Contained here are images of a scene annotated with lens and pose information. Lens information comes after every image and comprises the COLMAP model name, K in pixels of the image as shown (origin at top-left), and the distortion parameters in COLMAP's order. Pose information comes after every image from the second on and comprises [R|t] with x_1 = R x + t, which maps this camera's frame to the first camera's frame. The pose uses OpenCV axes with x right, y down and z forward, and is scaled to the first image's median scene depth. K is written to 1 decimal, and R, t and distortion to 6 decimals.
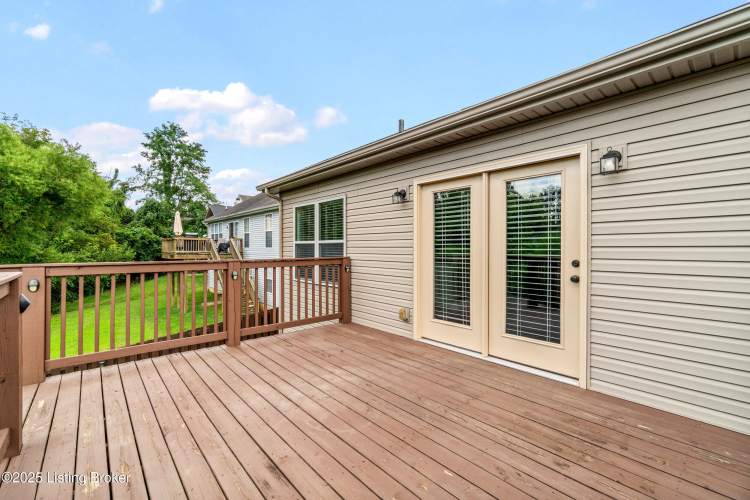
lens RADIAL K [[316.6, 0, 376.4], [0, 316.6, 245.8], [0, 0, 1]] dist [0.001663, 0.000148]
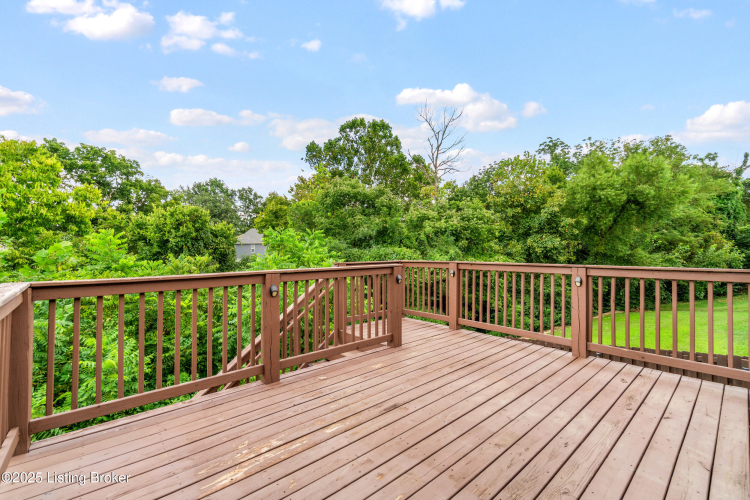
lens RADIAL K [[331.0, 0, 375.0], [0, 331.0, 250.0], [0, 0, 1]] dist [-0.000314, -0.000073]
pose [[-0.008863, -0.001398, -0.999960, 0.234187], [0.012078, 0.999926, -0.001505, -0.000990], [0.999888, -0.012091, -0.008846, 0.186602]]
